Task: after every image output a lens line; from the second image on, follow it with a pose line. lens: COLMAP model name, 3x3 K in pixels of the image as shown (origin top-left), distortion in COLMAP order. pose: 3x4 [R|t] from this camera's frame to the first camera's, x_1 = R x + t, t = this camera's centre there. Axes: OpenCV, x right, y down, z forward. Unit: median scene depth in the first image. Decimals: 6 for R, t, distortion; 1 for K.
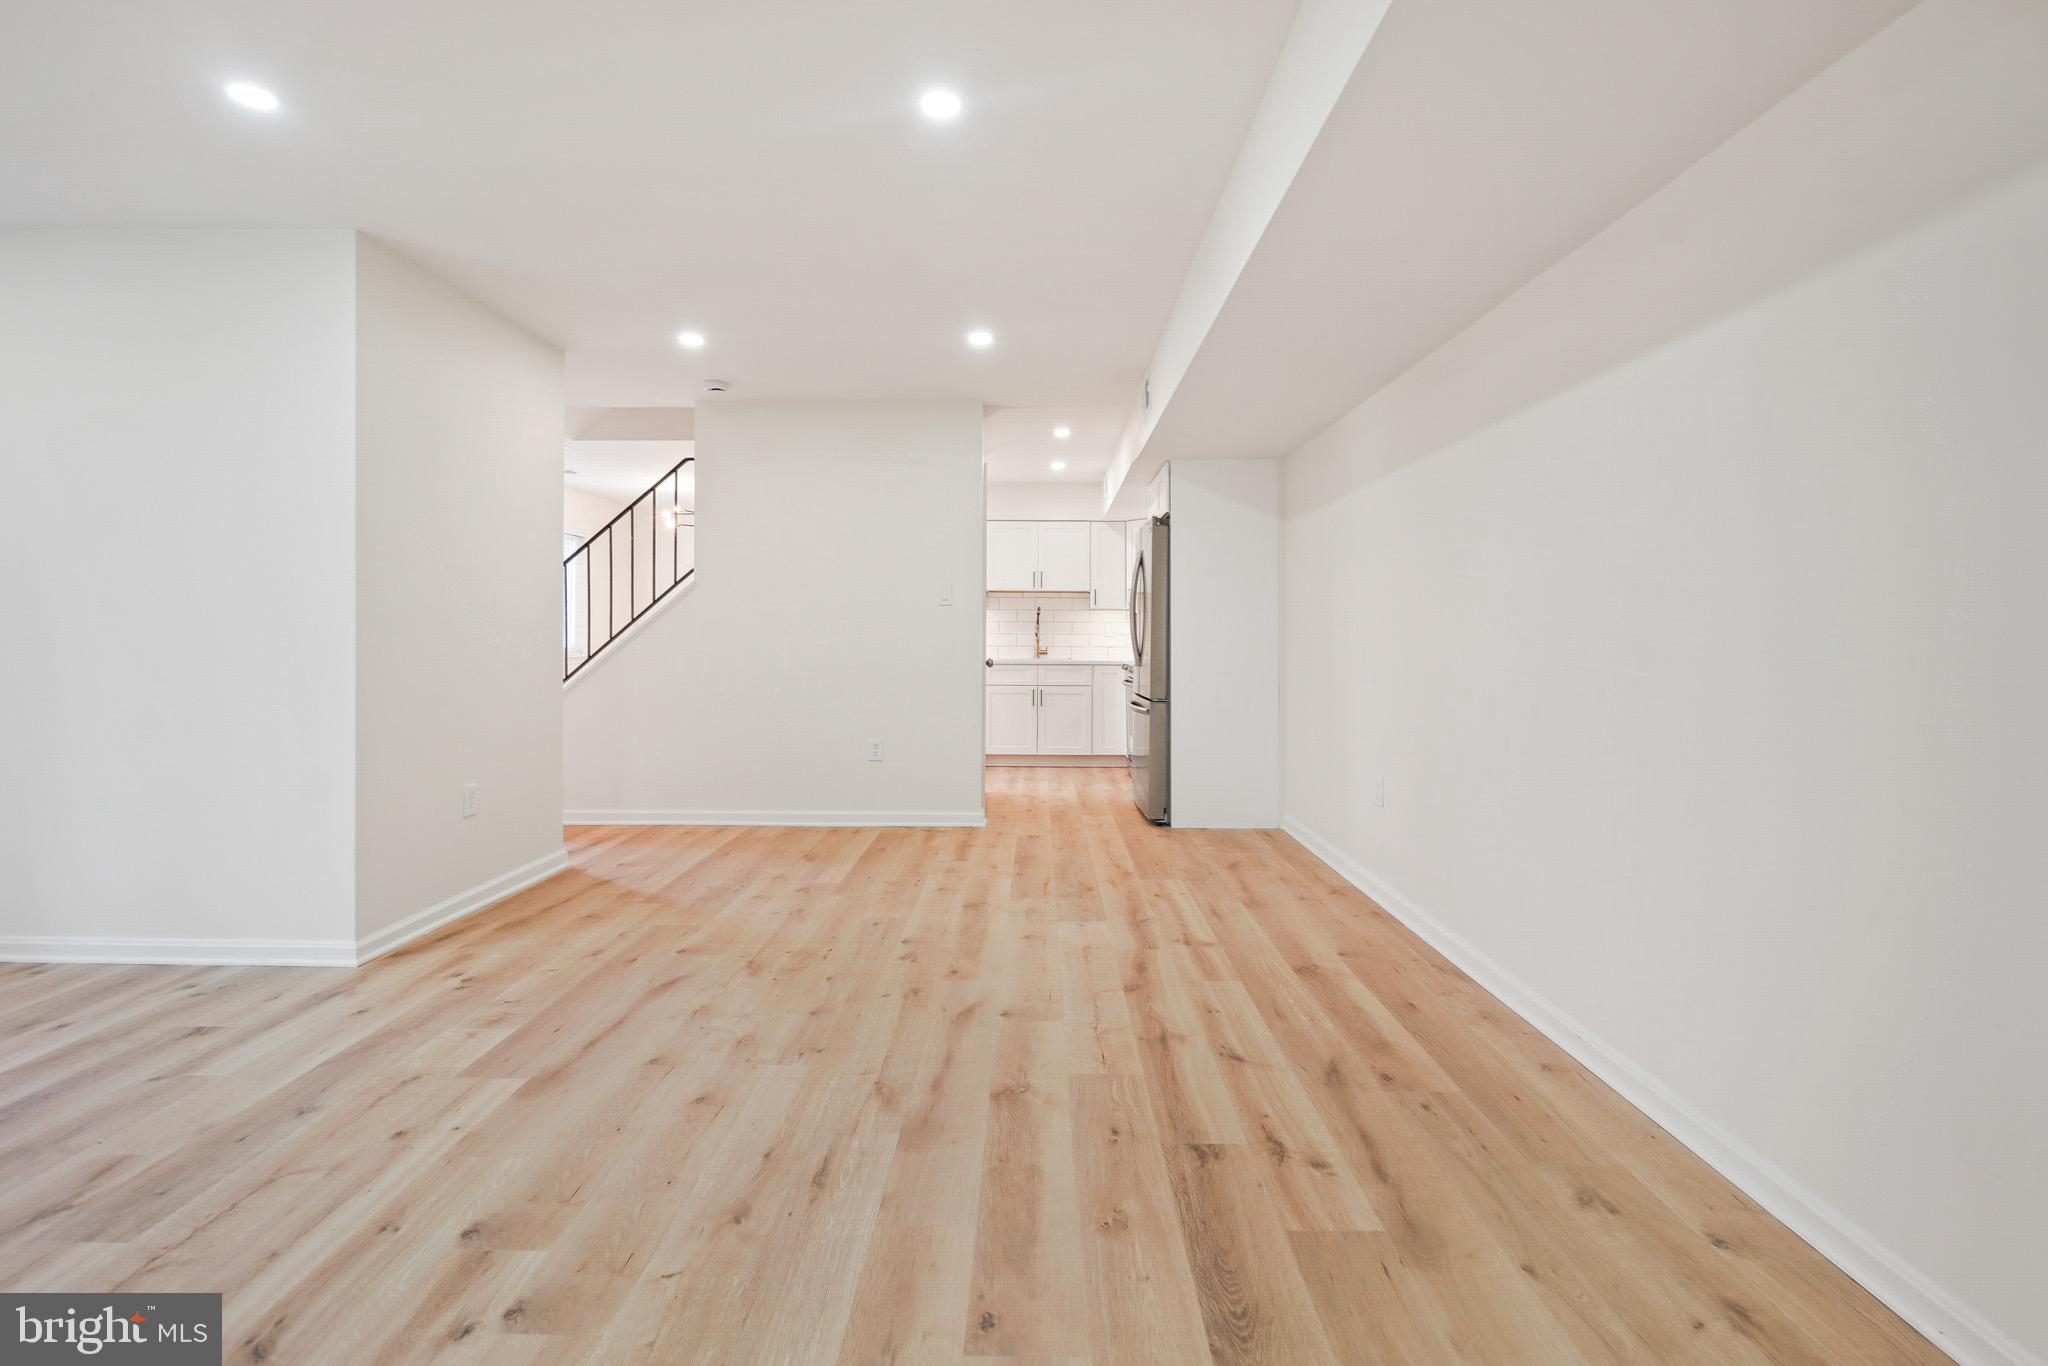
lens RADIAL K [[913.7, 0, 1033.9], [0, 913.7, 636.9], [0, 0, 1]] dist [-0.001678, -0.000556]
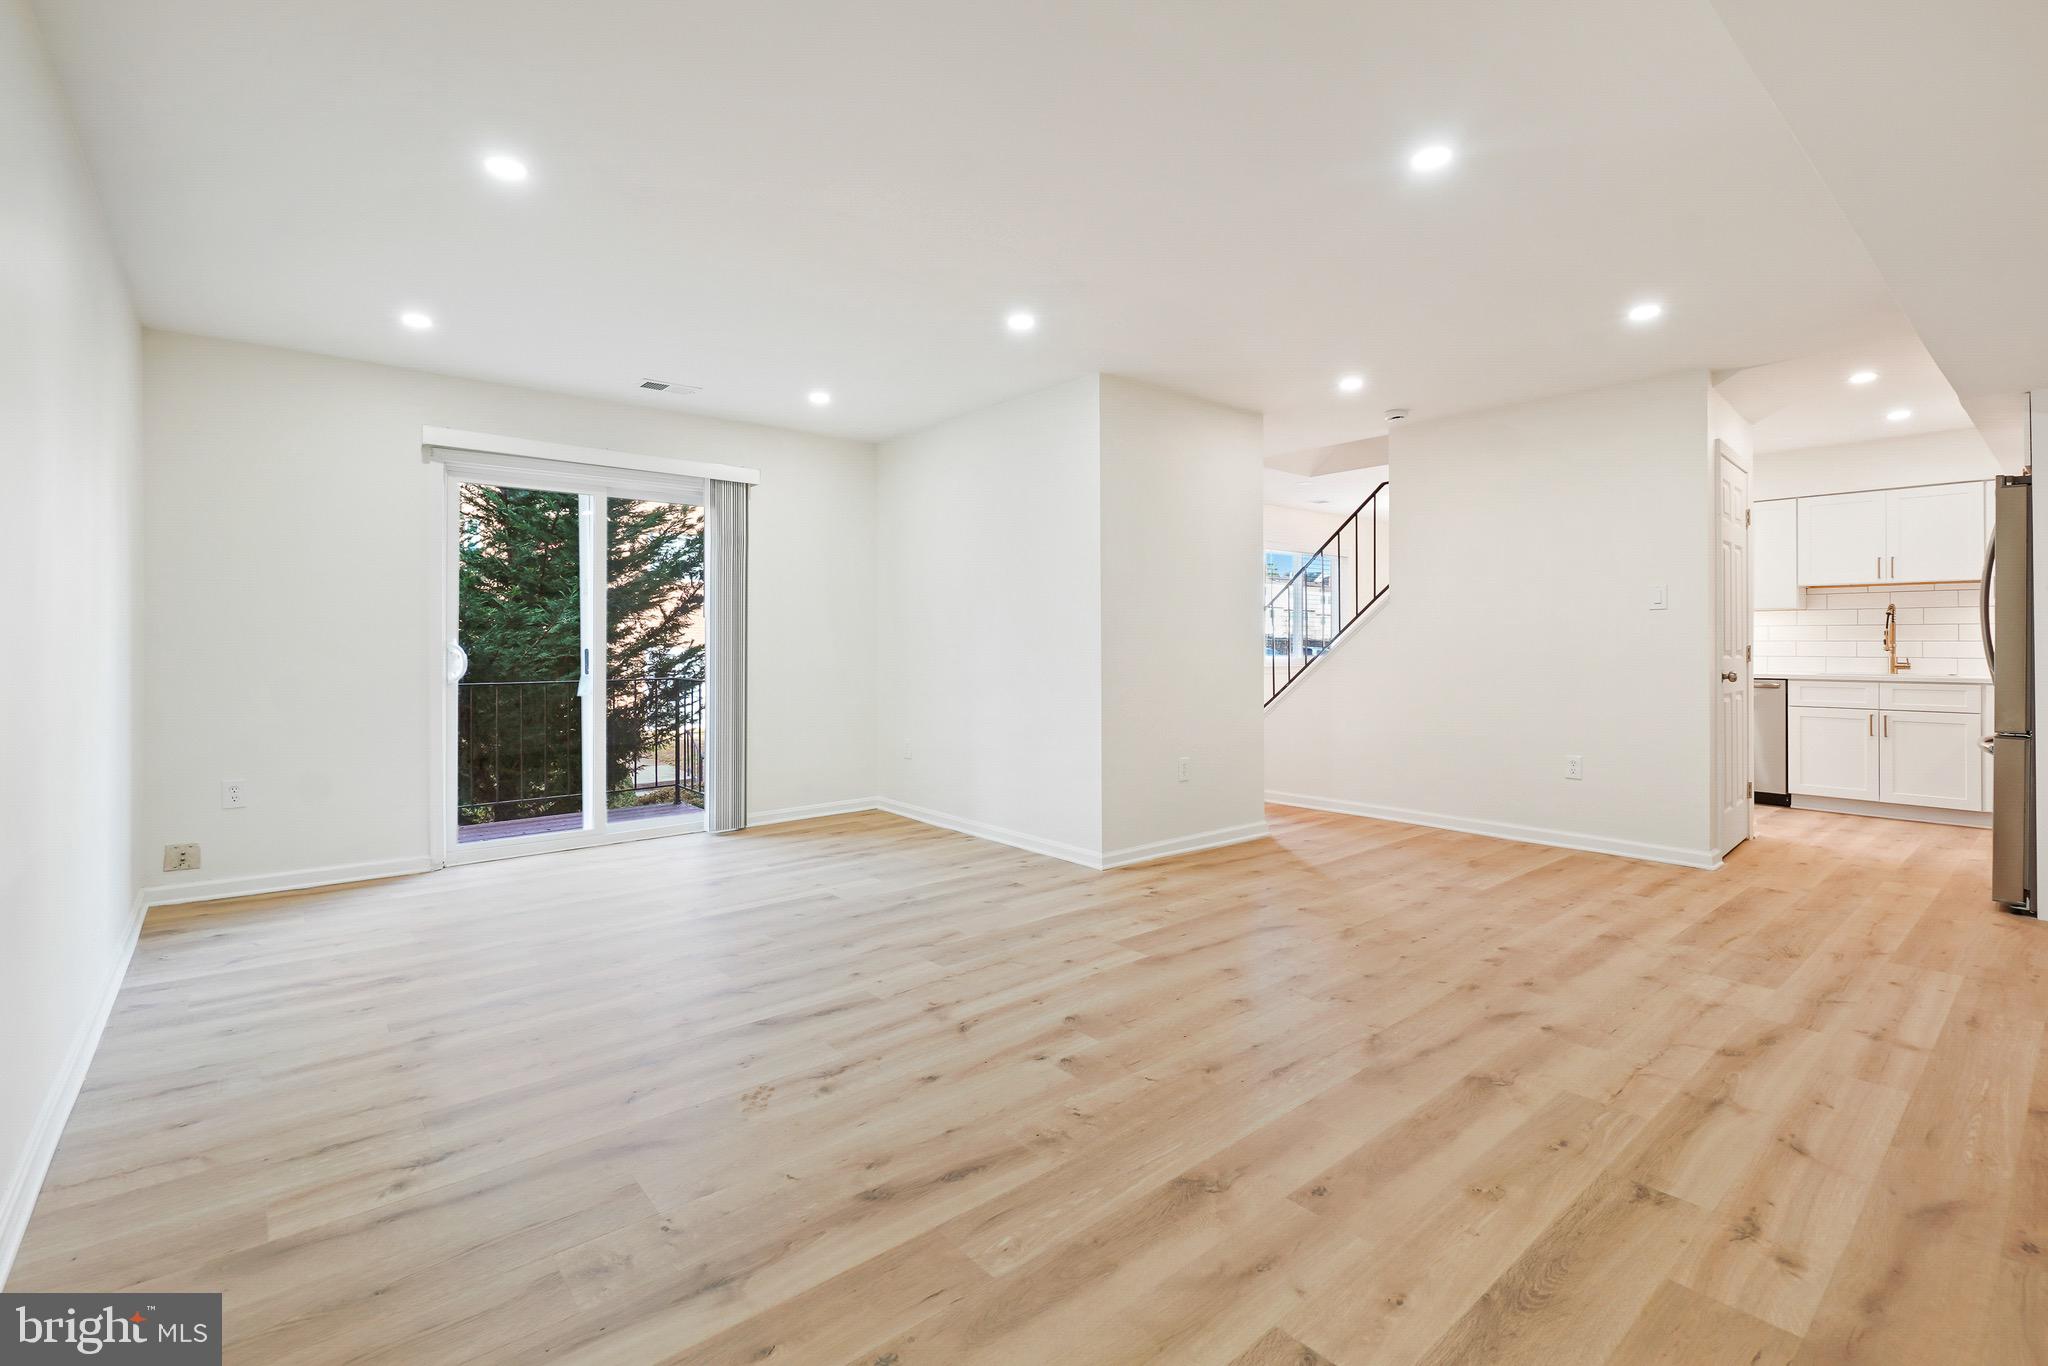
lens RADIAL K [[928.0, 0, 1031.1], [0, 928.0, 641.7], [0, 0, 1]] dist [-0.003015, -0.001153]
pose [[0.649330, -0.007551, -0.760469, 0.352053], [0.003371, 0.999969, -0.007050, 0.000858], [0.760499, 0.002014, 0.649336, -0.069219]]
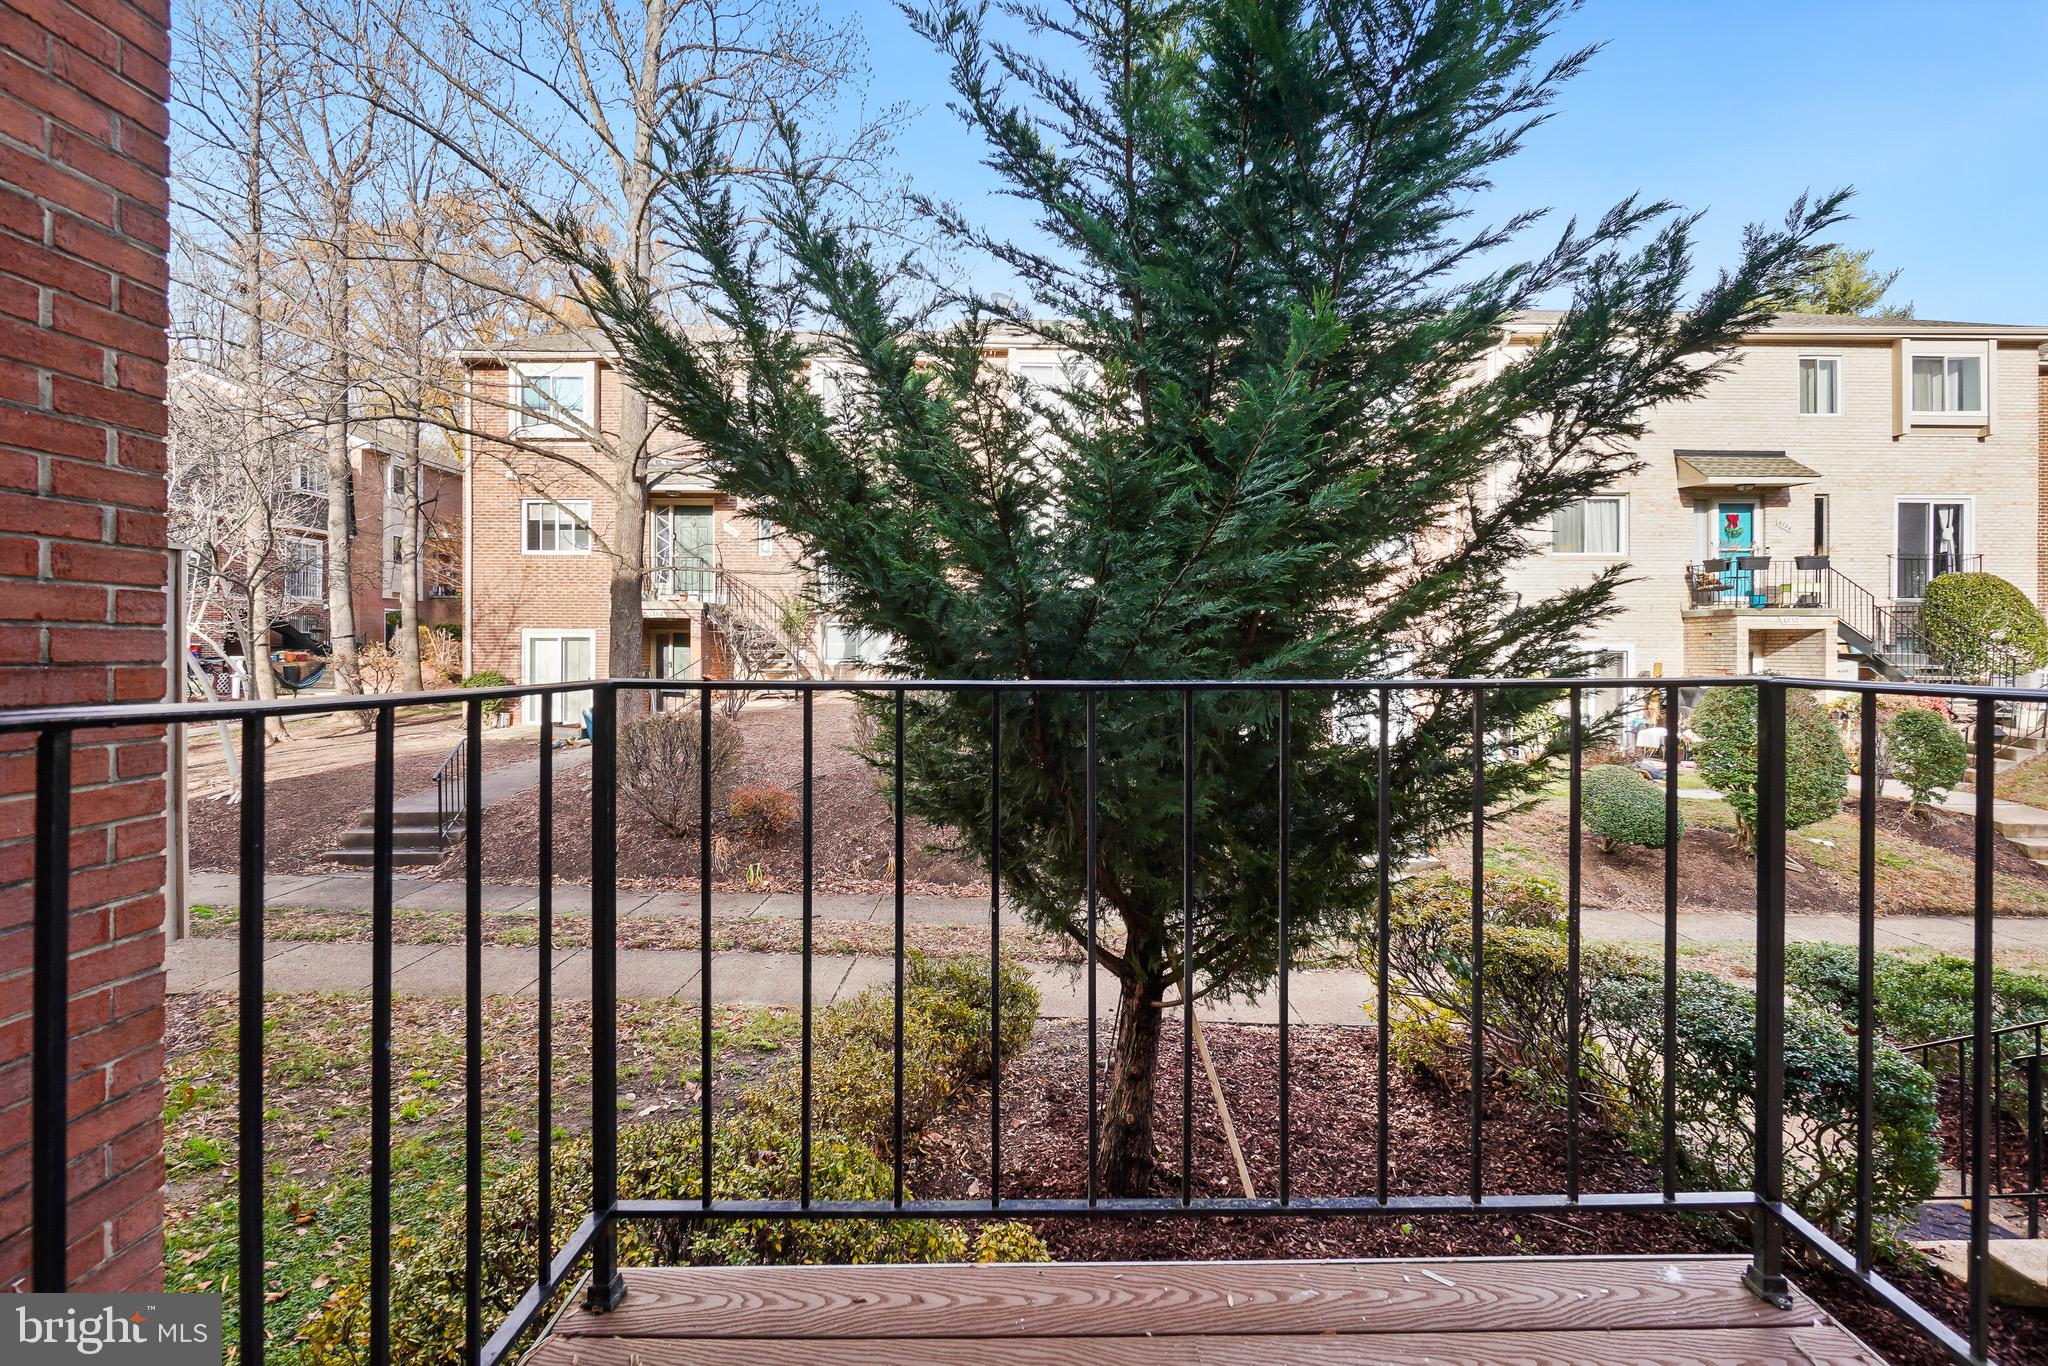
lens RADIAL K [[889.8, 0, 1038.2], [0, 889.8, 678.3], [0, 0, 1]] dist [-0.000367, -0.001277]
pose [[0.019221, 0.029279, -0.999386, -1.592208], [-0.003214, 0.999568, 0.029222, 0.061909], [0.999810, 0.002651, 0.019306, 0.391139]]
